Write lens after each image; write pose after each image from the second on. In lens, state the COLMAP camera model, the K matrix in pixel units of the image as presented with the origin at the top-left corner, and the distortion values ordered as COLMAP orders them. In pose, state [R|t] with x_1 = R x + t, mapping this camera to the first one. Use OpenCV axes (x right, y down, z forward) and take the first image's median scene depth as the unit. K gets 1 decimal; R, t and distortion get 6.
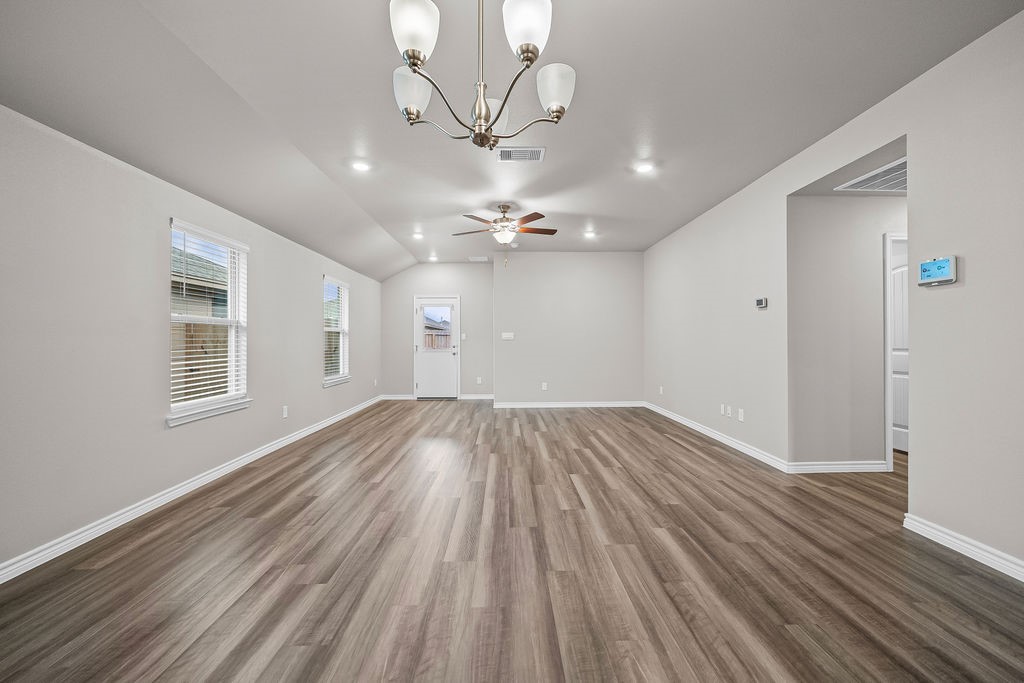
lens RADIAL K [[408.0, 0, 511.3], [0, 408.0, 338.5], [0, 0, 1]] dist [-0.006342, 0.003517]
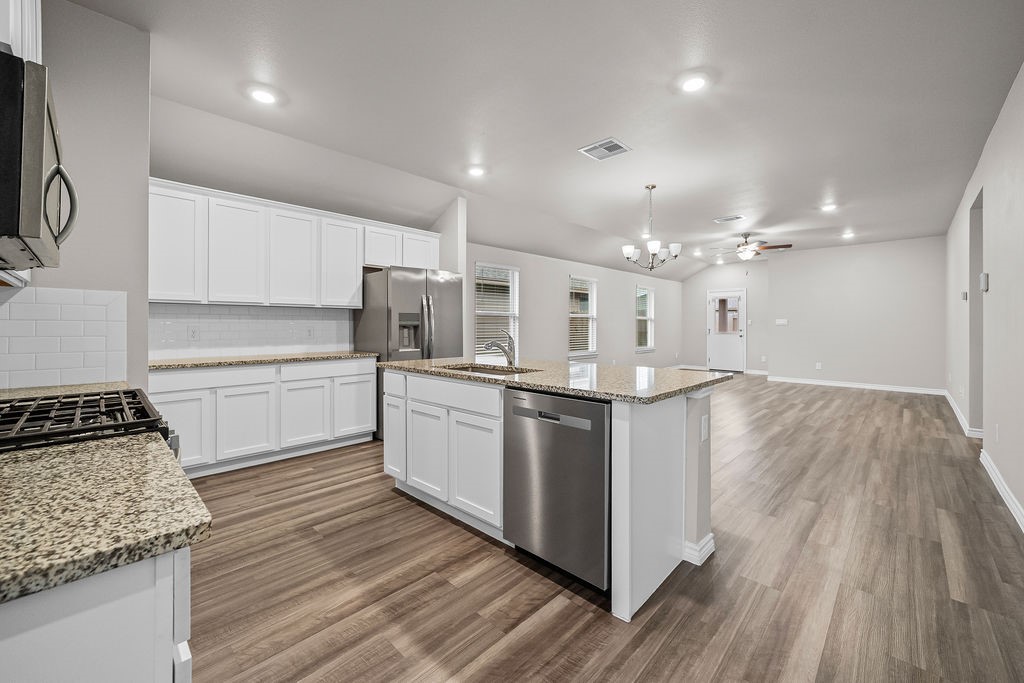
lens RADIAL K [[408.0, 0, 513.8], [0, 408.0, 327.4], [0, 0, 1]] dist [-0.006342, 0.003517]
pose [[0.705074, 0.010541, -0.709055, 0.533392], [-0.000693, 0.999899, 0.014175, -0.011757], [0.709133, -0.009503, 0.705011, -0.772012]]
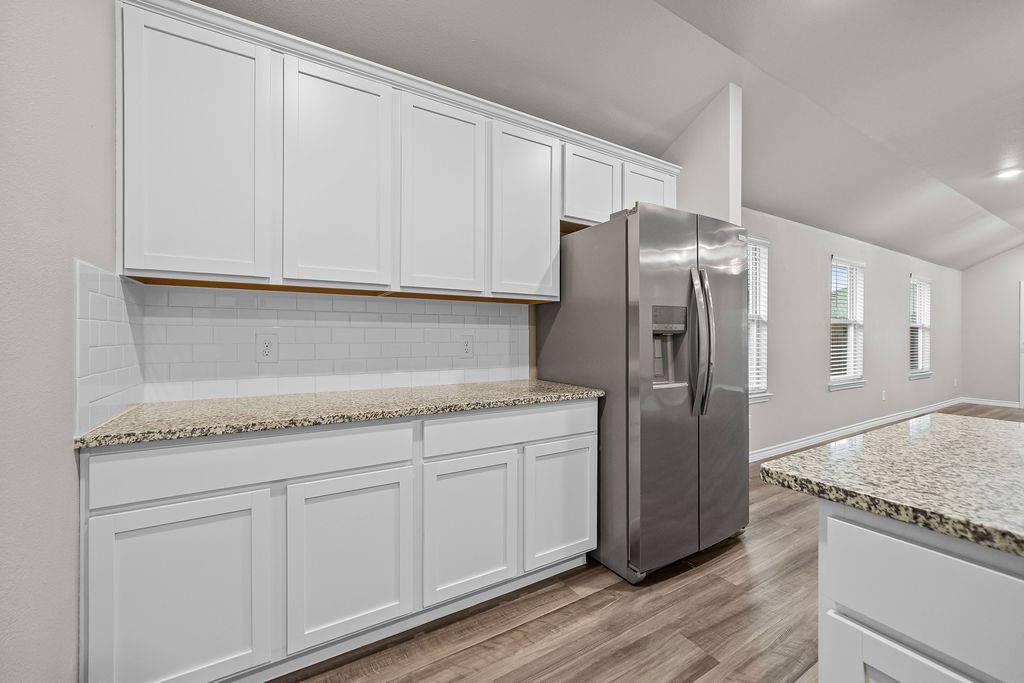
lens RADIAL K [[408.0, 0, 517.3], [0, 408.0, 338.7], [0, 0, 1]] dist [-0.006342, 0.003517]
pose [[0.506641, 0.008133, -0.862119, -0.088665], [0.001706, 0.999944, 0.010436, 0.000573], [0.862156, -0.006758, 0.506599, -0.623376]]
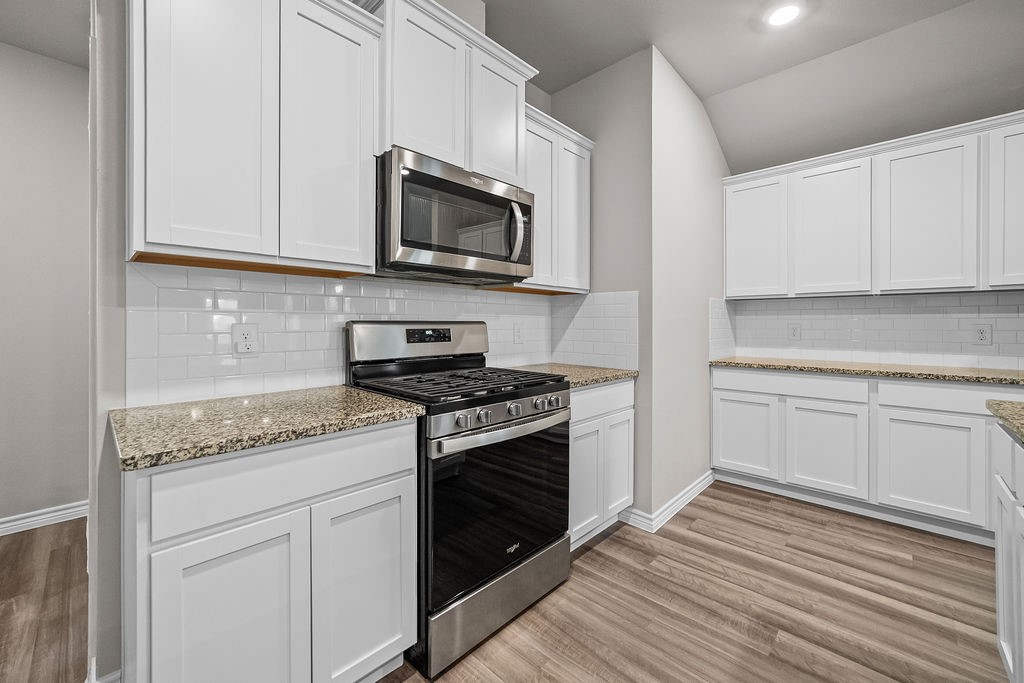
lens RADIAL K [[408.0, 0, 513.3], [0, 408.0, 330.2], [0, 0, 1]] dist [-0.006342, 0.003517]
pose [[-0.701066, 0.013017, -0.712977, 0.345761], [0.005722, 0.999904, 0.012629, -0.000847], [0.713073, 0.004774, -0.701074, -0.461597]]
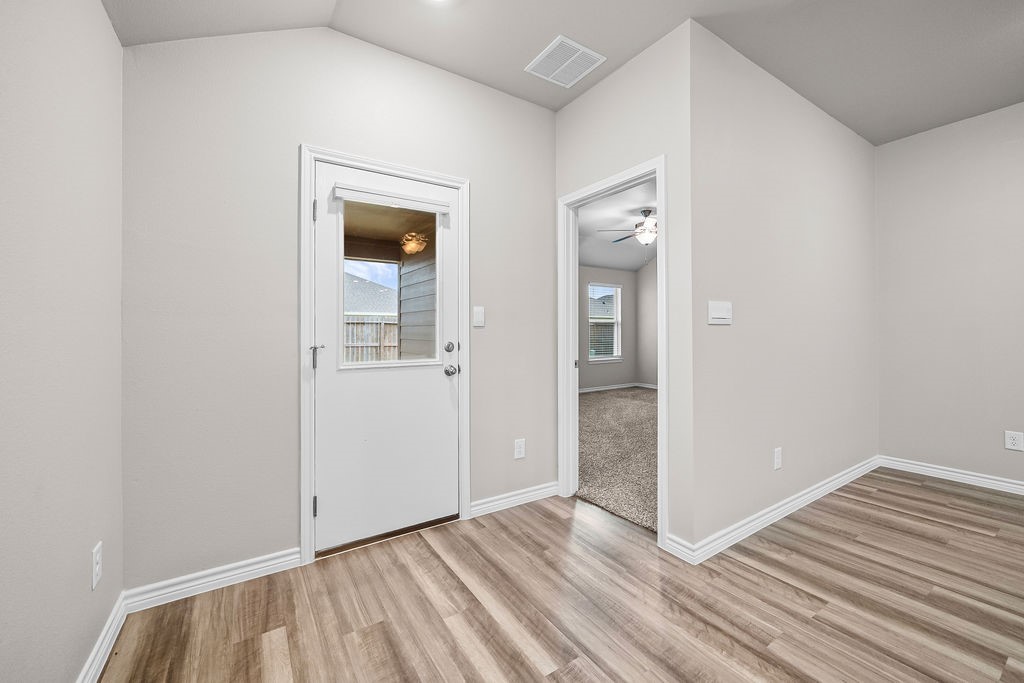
lens RADIAL K [[408.0, 0, 507.8], [0, 408.0, 329.3], [0, 0, 1]] dist [-0.006342, 0.003517]
pose [[0.840522, 0.004350, 0.541760, -0.567473], [-0.001295, 0.999981, -0.006022, 0.017388], [-0.541776, 0.004360, 0.840512, 1.533019]]
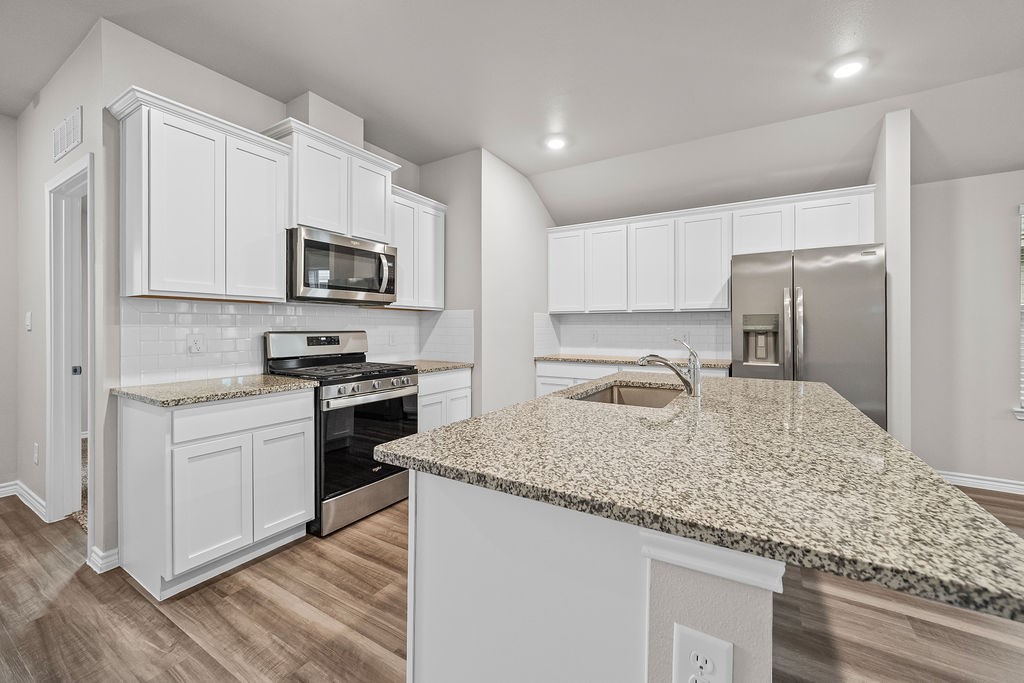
lens RADIAL K [[408.0, 0, 511.4], [0, 408.0, 332.9], [0, 0, 1]] dist [-0.006342, 0.003517]
pose [[-0.532719, 0.013368, -0.846186, 0.509485], [0.005306, 0.999908, 0.012456, -0.010514], [0.846275, 0.002146, -0.532741, -0.196419]]
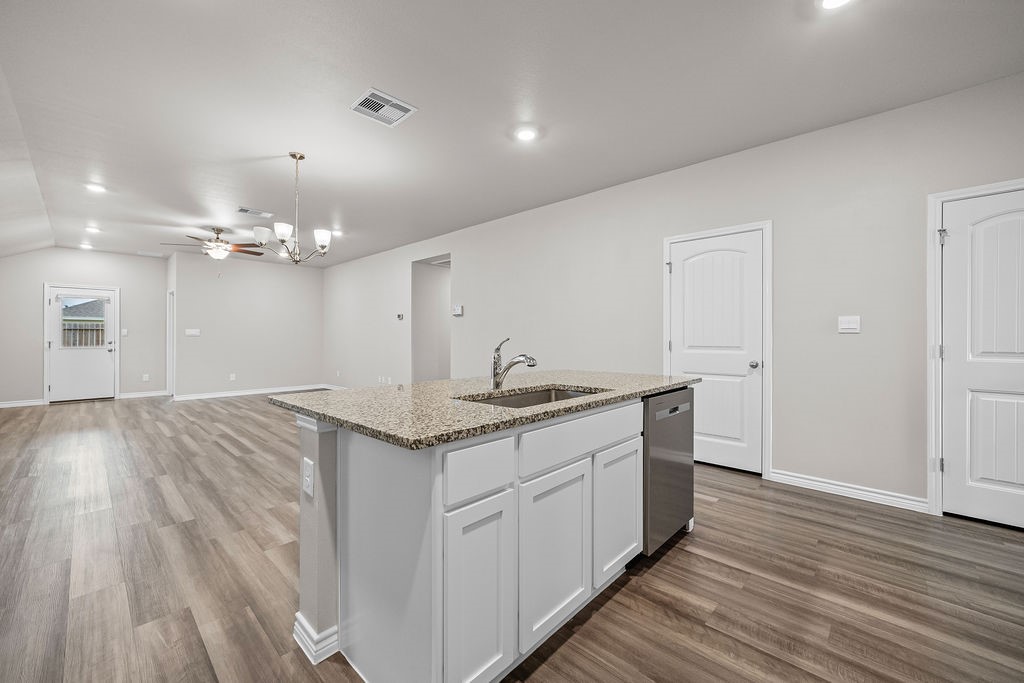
lens RADIAL K [[408.0, 0, 511.3], [0, 408.0, 338.1], [0, 0, 1]] dist [-0.006342, 0.003517]
pose [[0.702708, 0.004787, 0.711462, -0.334173], [-0.008201, 0.999965, 0.001373, 0.001619], [-0.711431, -0.006799, 0.702723, -0.640794]]
